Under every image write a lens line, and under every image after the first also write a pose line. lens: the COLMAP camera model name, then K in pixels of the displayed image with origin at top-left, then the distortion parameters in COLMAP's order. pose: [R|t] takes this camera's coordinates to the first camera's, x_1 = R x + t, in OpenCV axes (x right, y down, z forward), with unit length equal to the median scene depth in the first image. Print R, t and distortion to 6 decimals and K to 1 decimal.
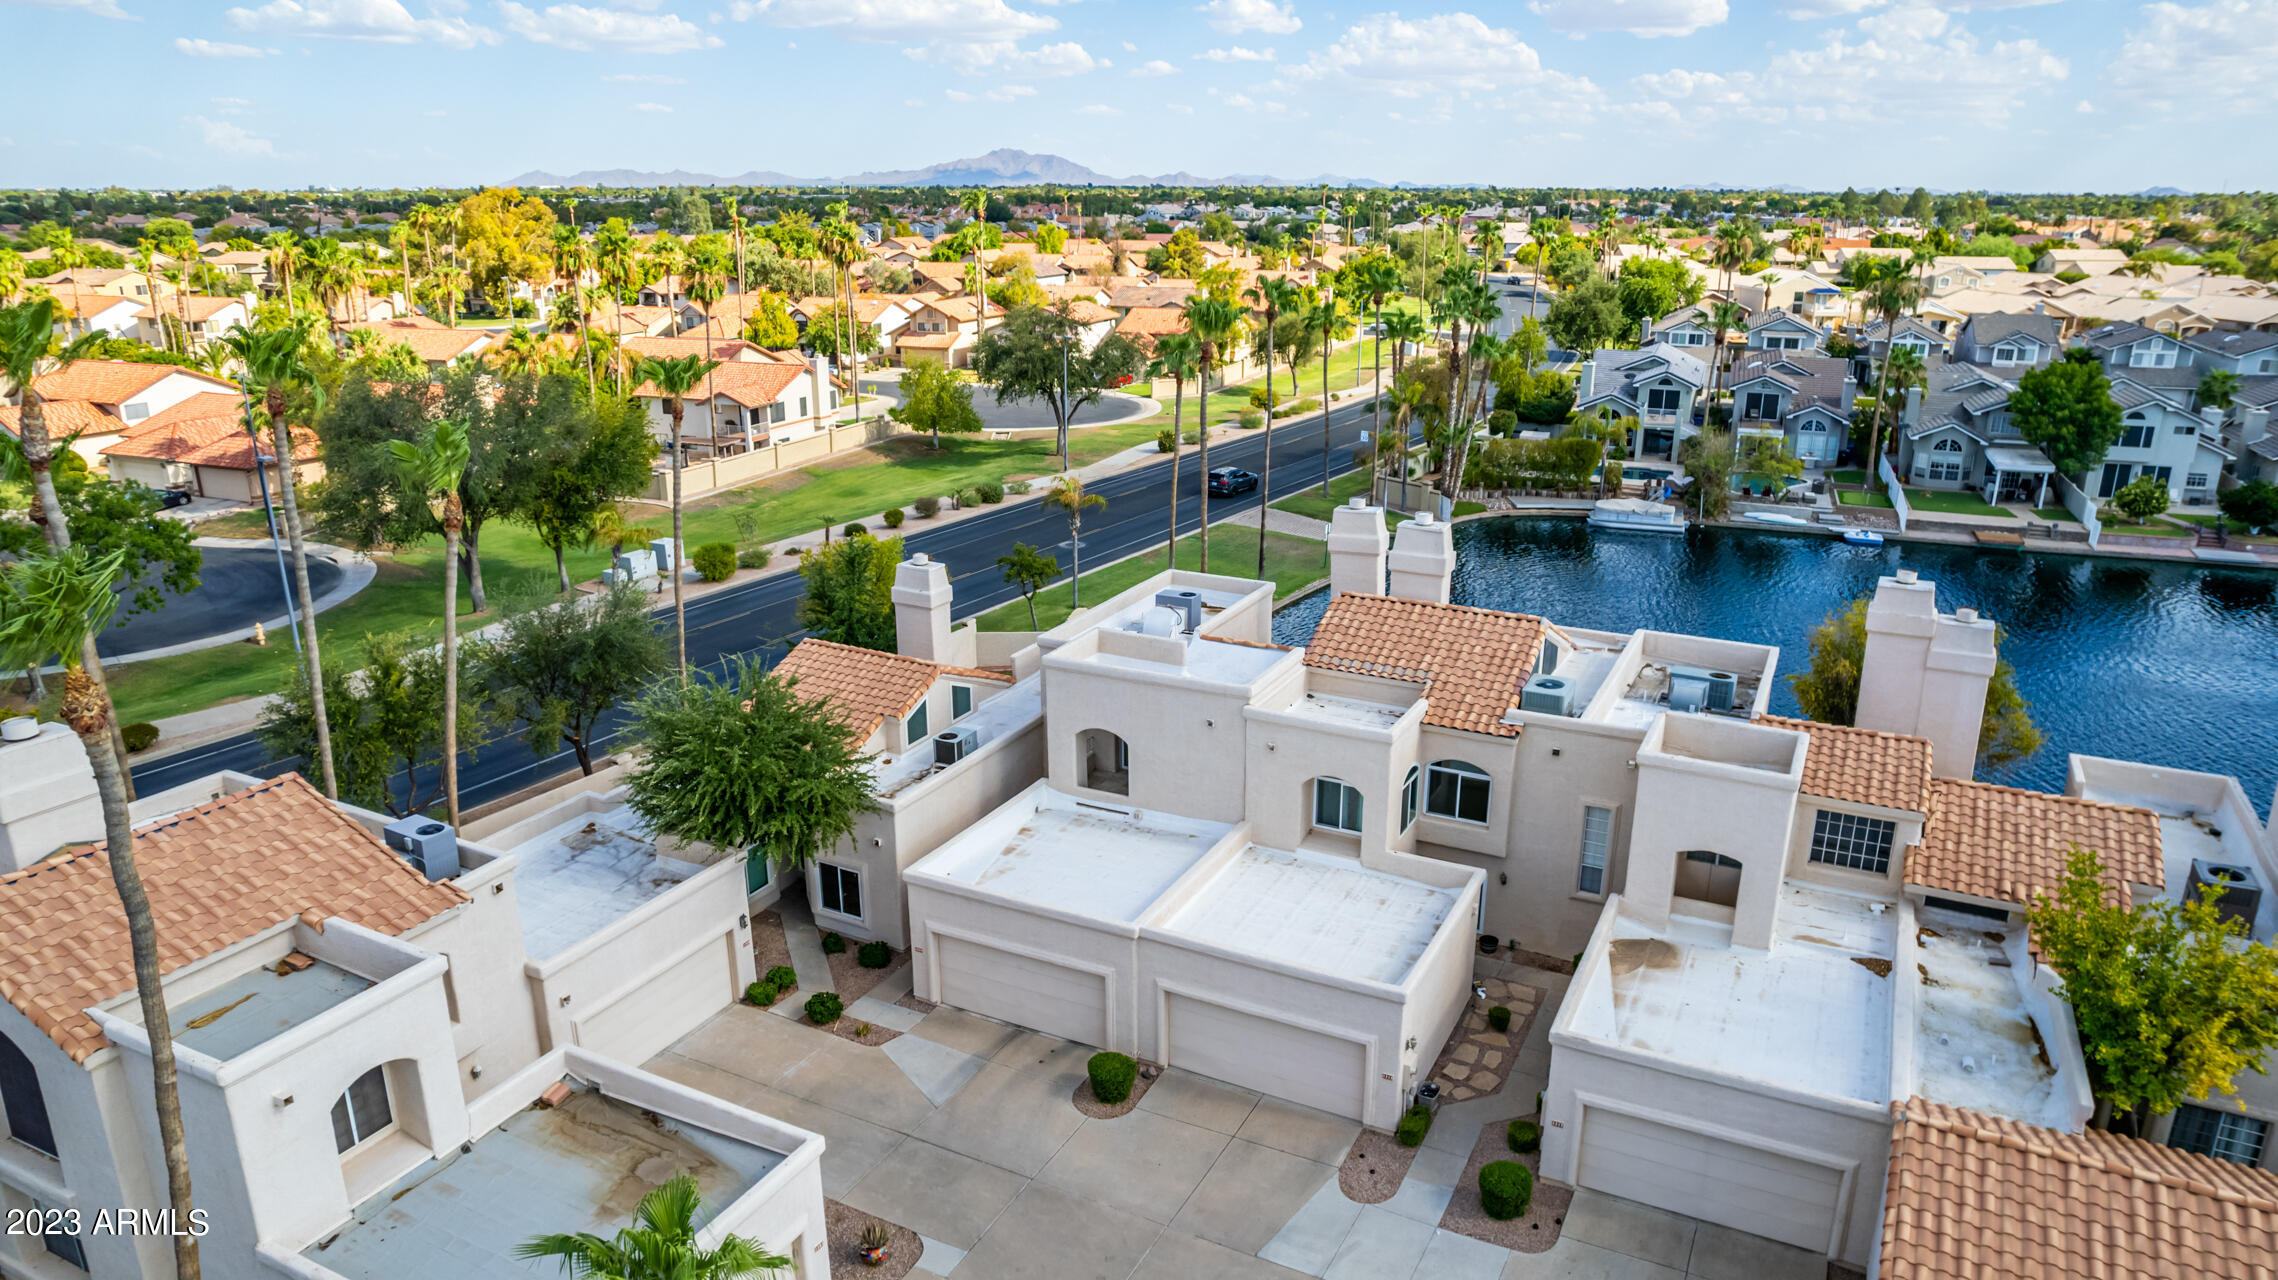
lens RADIAL K [[1458.3, 0, 1144.1], [0, 1458.3, 642.4], [0, 0, 1]] dist [-0.069560, 0.063145]
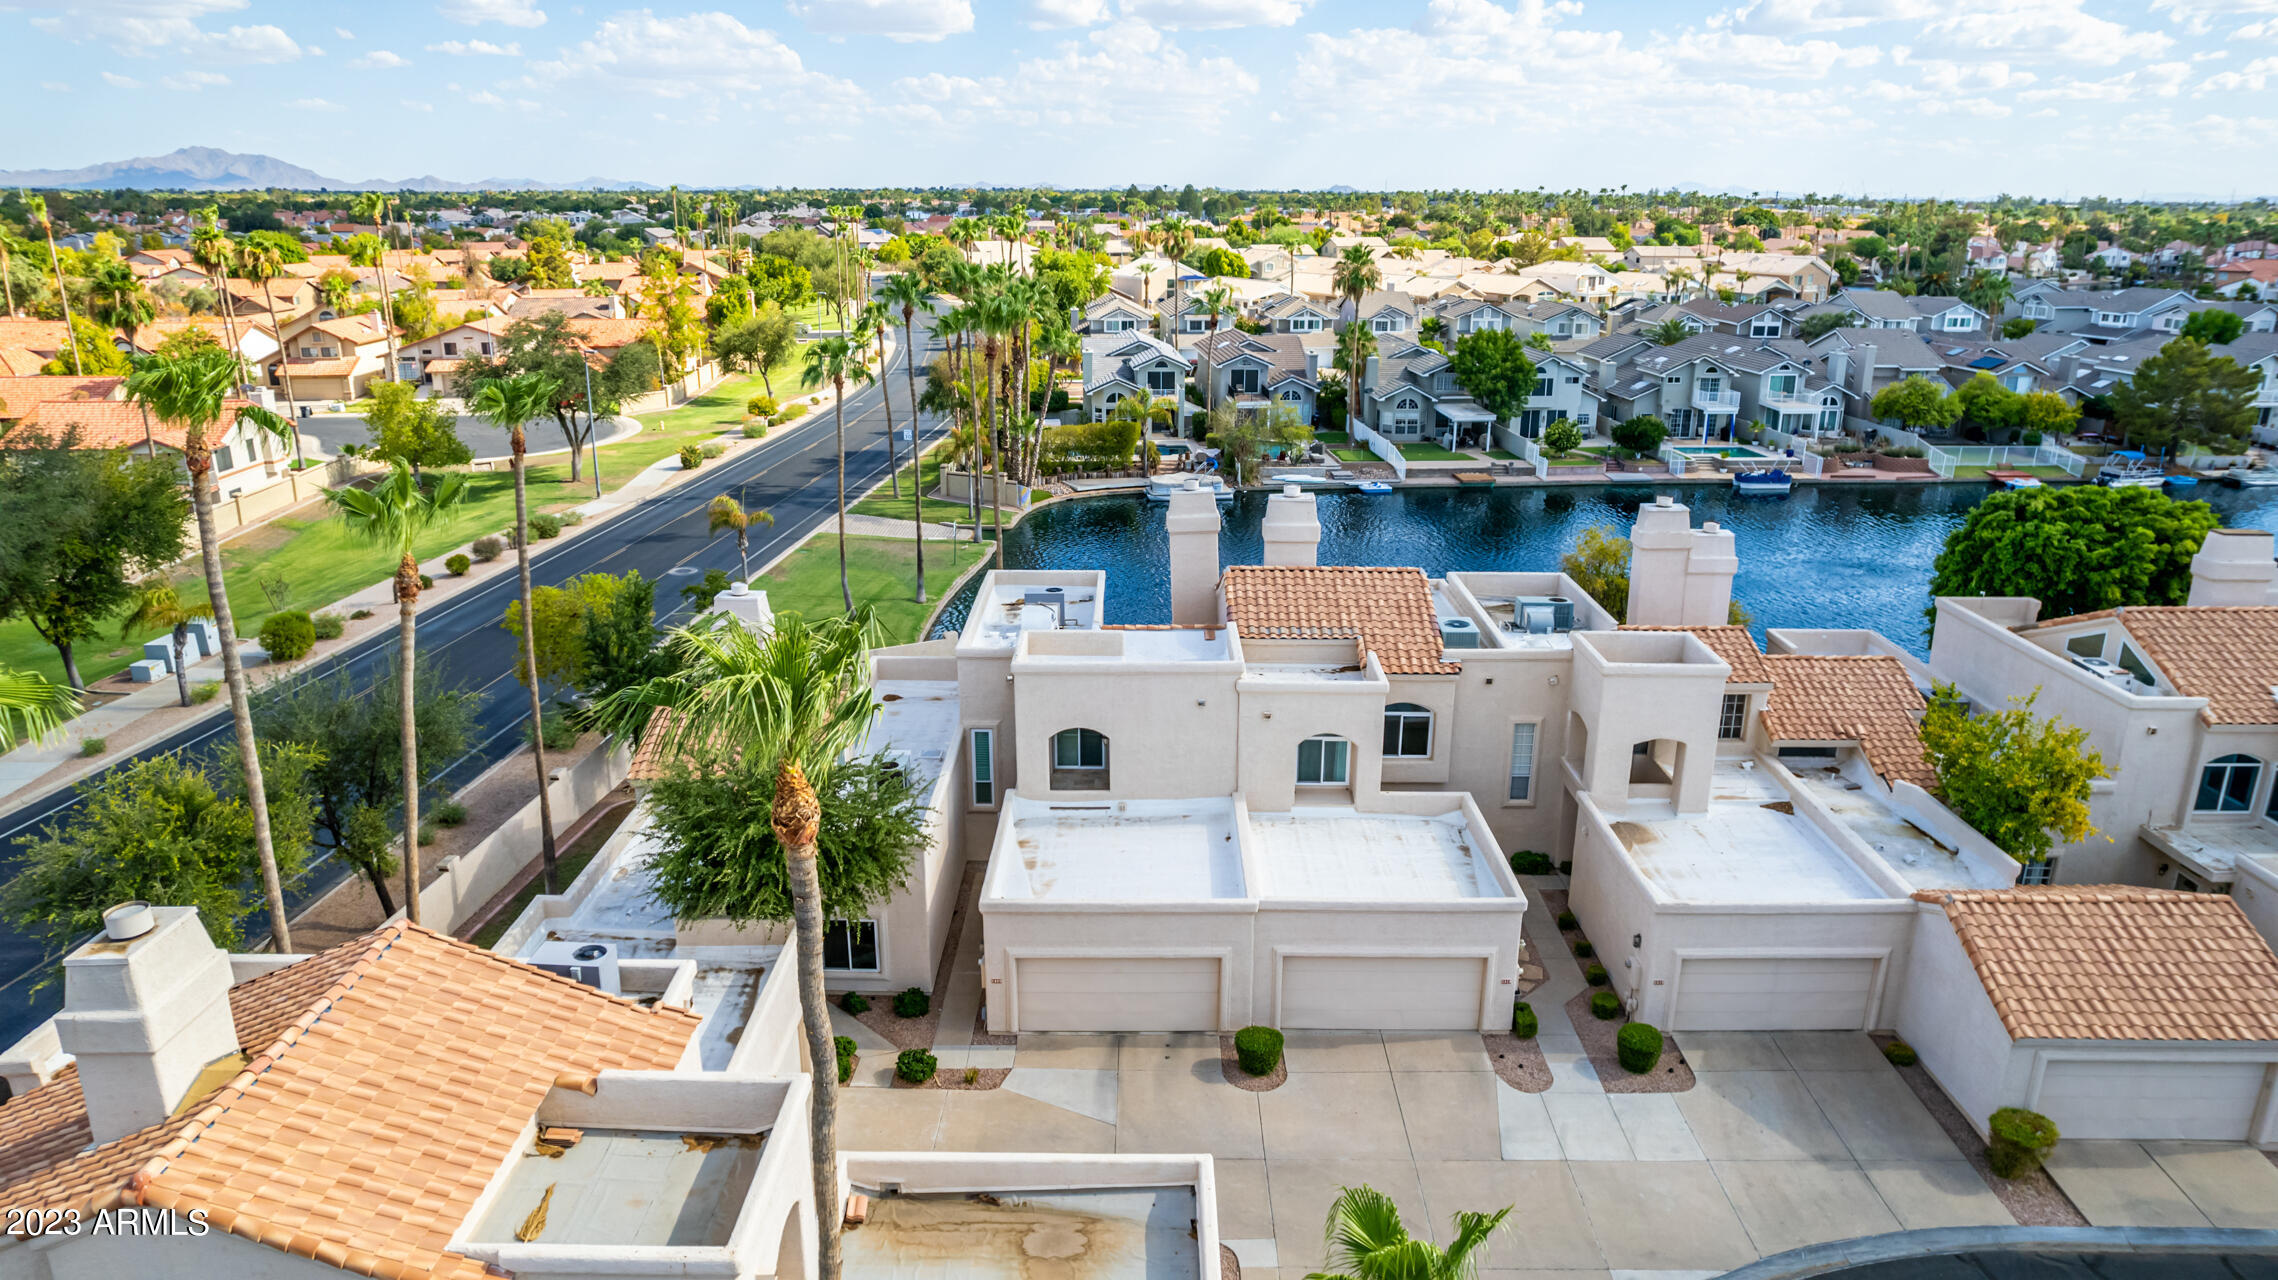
lens RADIAL K [[1458.3, 0, 1144.1], [0, 1458.3, 642.4], [0, 0, 1]] dist [-0.069560, 0.063145]
pose [[0.893323, -0.131994, 0.429595, -0.181554], [0.132336, 0.990774, 0.029231, -0.009488], [-0.429490, 0.030738, 0.902548, 0.037398]]
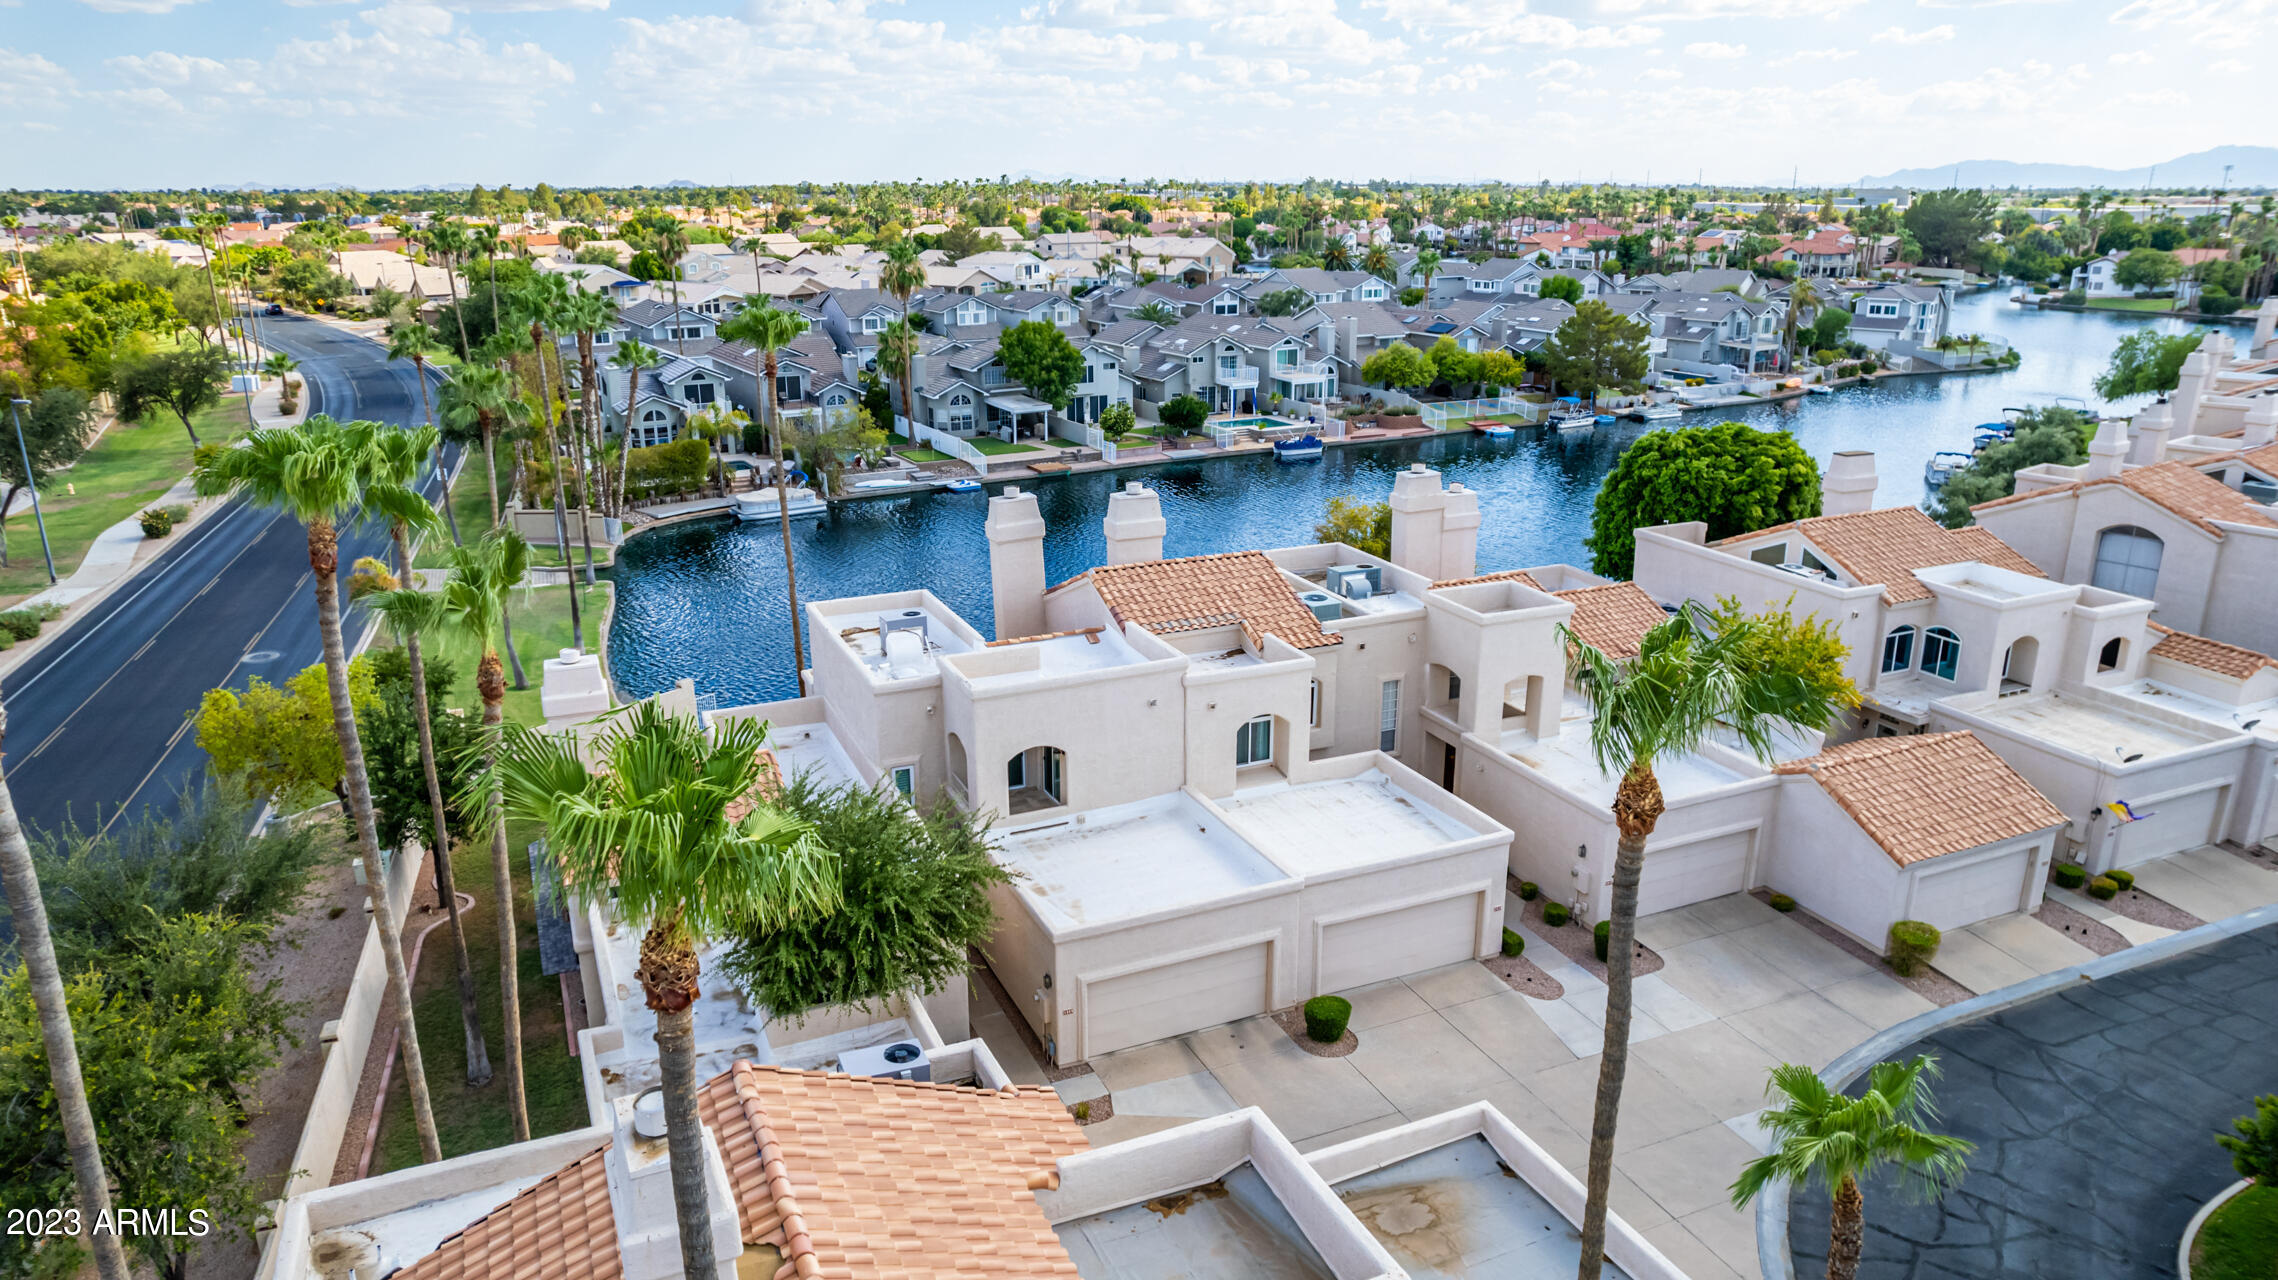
lens RADIAL K [[1481.2, 0, 1139.0], [0, 1481.2, 640.0], [0, 0, 1]] dist [-0.063928, 0.064796]
pose [[0.634283, -0.233775, 0.736908, -0.309837], [0.237450, 0.966022, 0.102076, -0.041711], [-0.735732, 0.110234, 0.668241, 0.125964]]
